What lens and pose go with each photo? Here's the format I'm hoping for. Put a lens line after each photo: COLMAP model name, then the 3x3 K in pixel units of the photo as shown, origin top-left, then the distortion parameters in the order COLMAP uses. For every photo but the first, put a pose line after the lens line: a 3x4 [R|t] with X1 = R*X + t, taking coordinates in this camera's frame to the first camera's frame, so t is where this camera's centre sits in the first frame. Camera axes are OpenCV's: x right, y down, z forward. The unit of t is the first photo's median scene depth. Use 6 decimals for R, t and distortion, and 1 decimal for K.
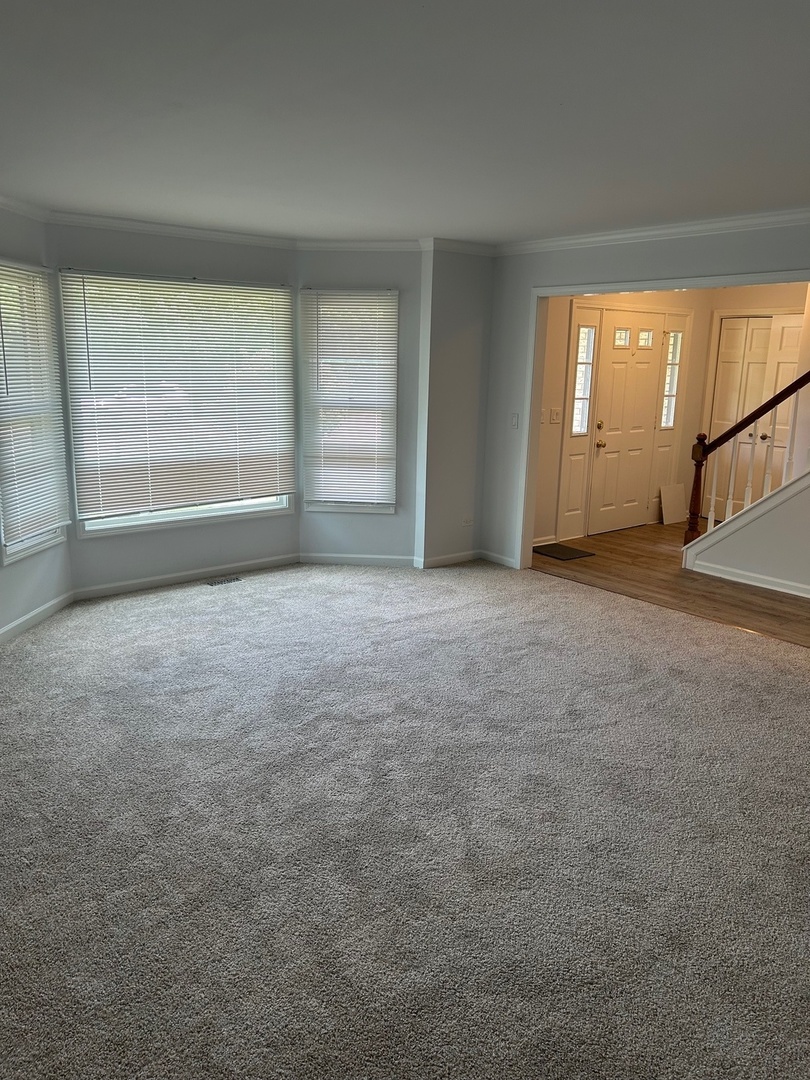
lens RADIAL K [[814.9, 0, 405.0], [0, 814.9, 540.0], [0, 0, 1]] dist [0.003390, -0.001683]
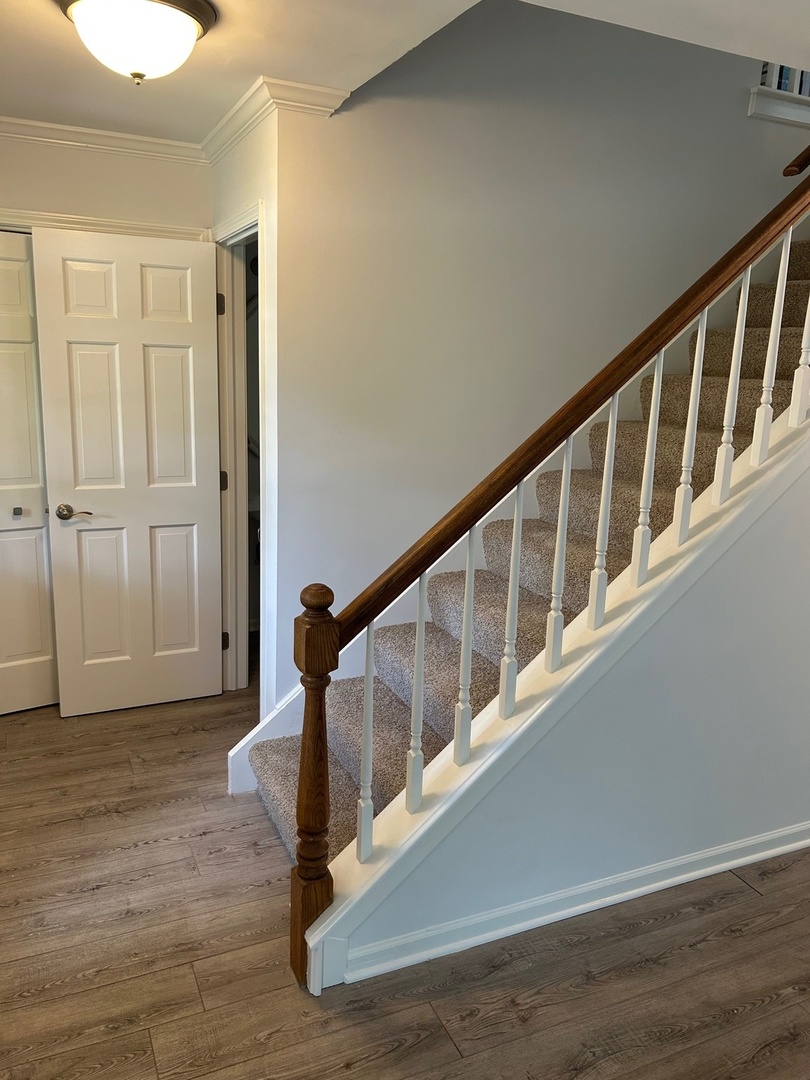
lens RADIAL K [[814.9, 0, 405.0], [0, 814.9, 540.0], [0, 0, 1]] dist [0.003390, -0.001683]
pose [[0.255237, -0.220418, 0.941419, 0.091070], [0.184895, 0.966827, 0.176238, -0.193922], [-0.949035, 0.129082, 0.287524, 0.877758]]
